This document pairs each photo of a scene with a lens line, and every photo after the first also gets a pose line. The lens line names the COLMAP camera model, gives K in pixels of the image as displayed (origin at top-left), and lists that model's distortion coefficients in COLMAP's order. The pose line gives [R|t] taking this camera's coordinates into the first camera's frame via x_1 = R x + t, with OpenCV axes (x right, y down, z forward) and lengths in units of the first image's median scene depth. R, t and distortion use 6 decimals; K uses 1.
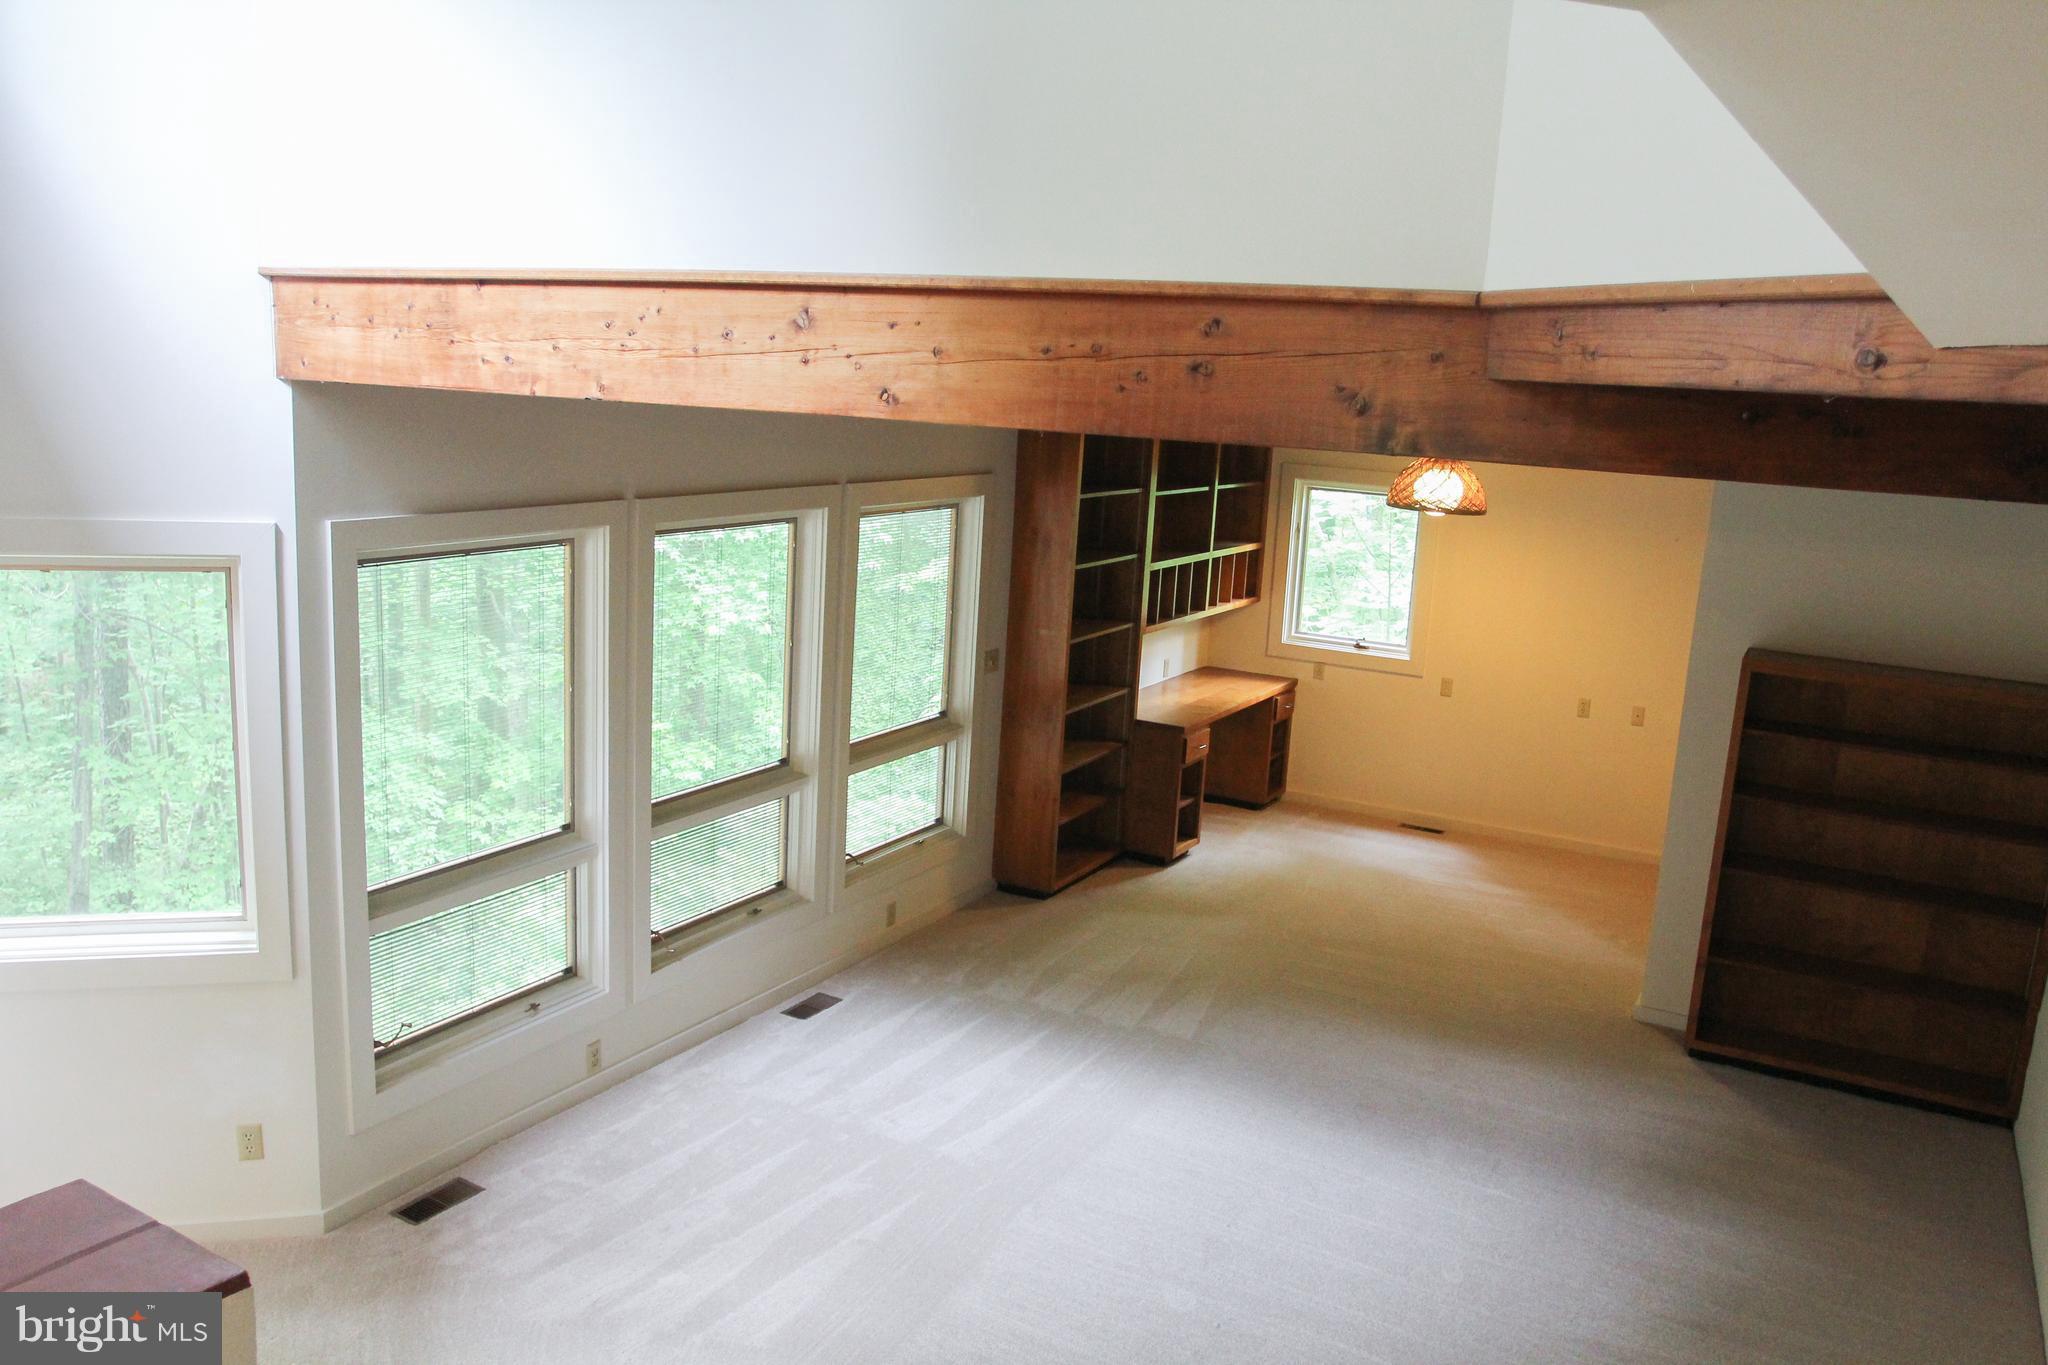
lens RADIAL K [[1611.6, 0, 1050.9], [0, 1611.6, 707.8], [0, 0, 1]] dist [-0.097010, 0.067880]
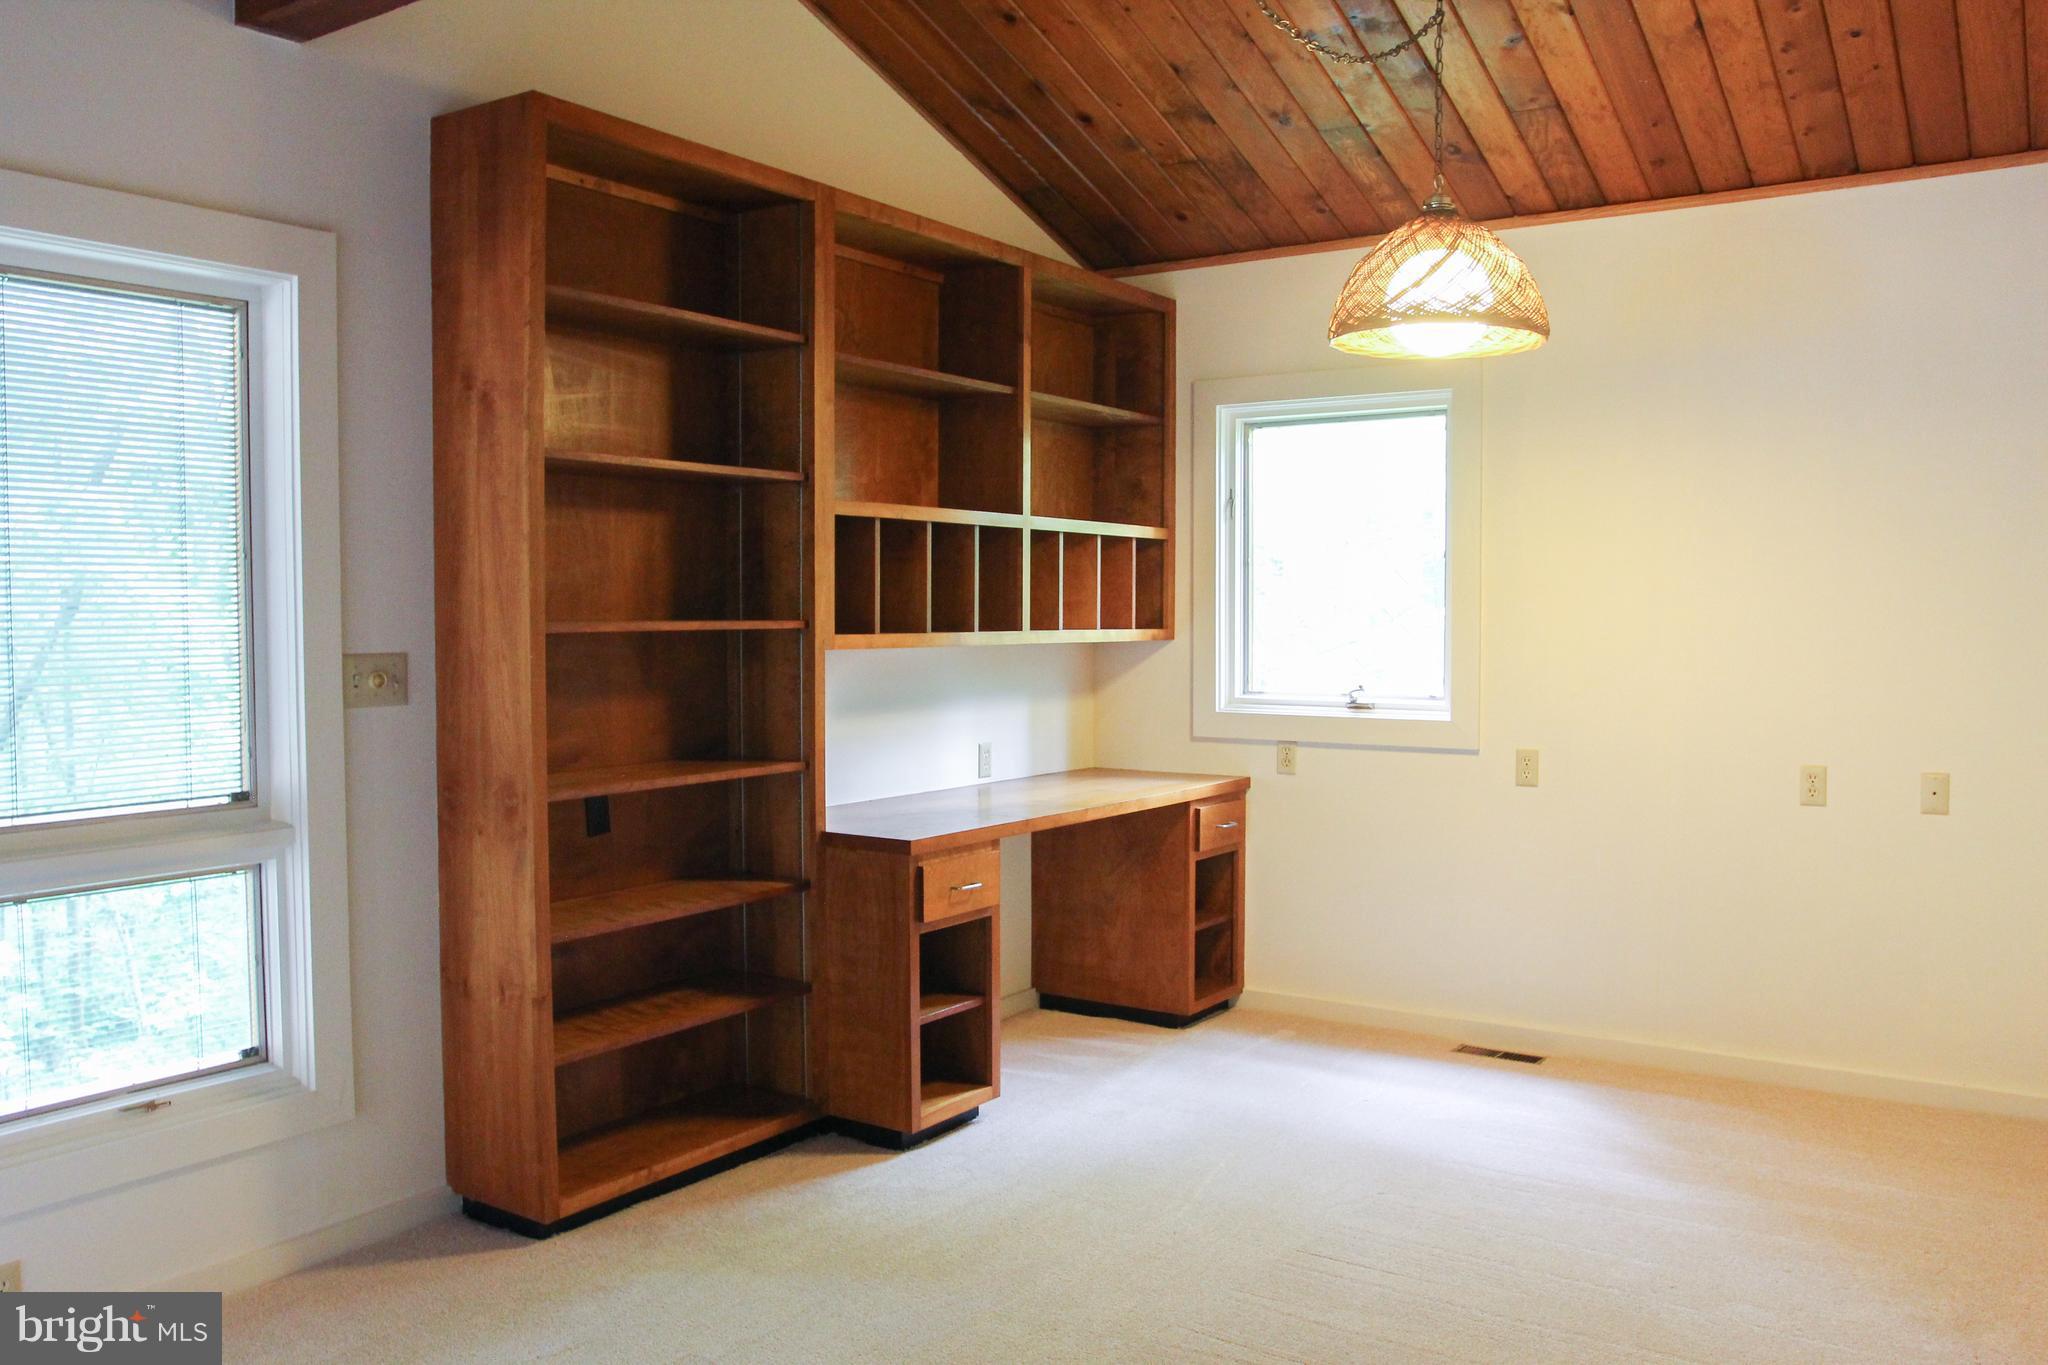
lens RADIAL K [[1611.6, 0, 1050.9], [0, 1611.6, 707.8], [0, 0, 1]] dist [-0.097010, 0.067880]
pose [[0.993013, -0.049609, -0.107069, 0.190126], [0.032771, 0.987581, -0.153653, 0.050935], [0.113362, 0.149071, 0.982307, 0.604444]]
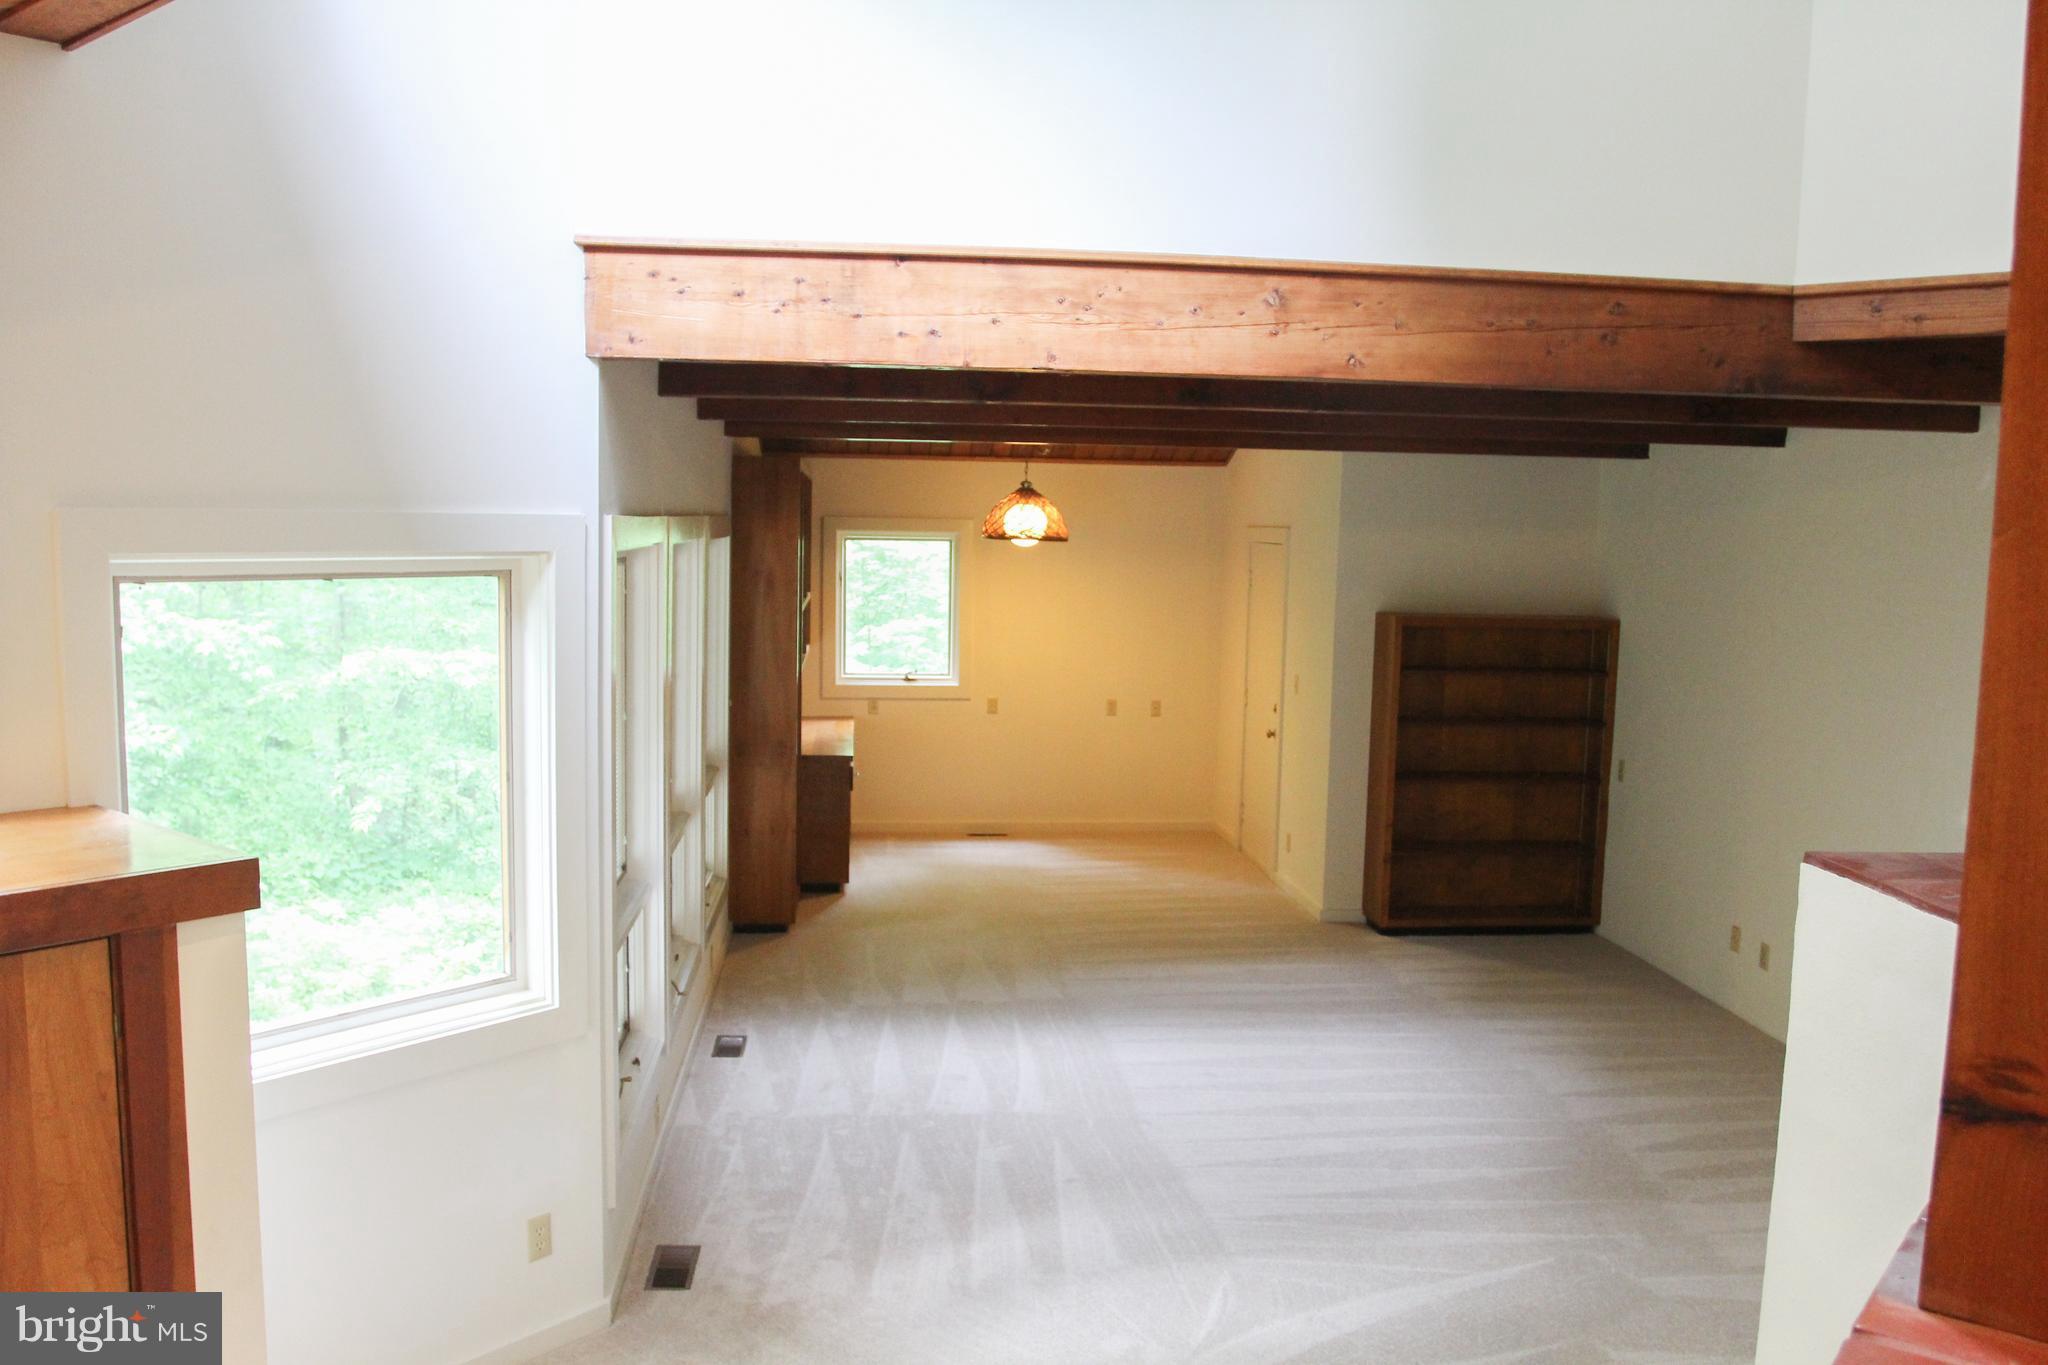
lens RADIAL K [[1611.6, 0, 1050.9], [0, 1611.6, 707.8], [0, 0, 1]] dist [-0.097010, 0.067880]
pose [[0.820217, -0.103865, 0.562545, -0.441120], [0.143736, 0.989250, -0.026925, 0.031069], [-0.553701, 0.102942, 0.826328, 0.056827]]
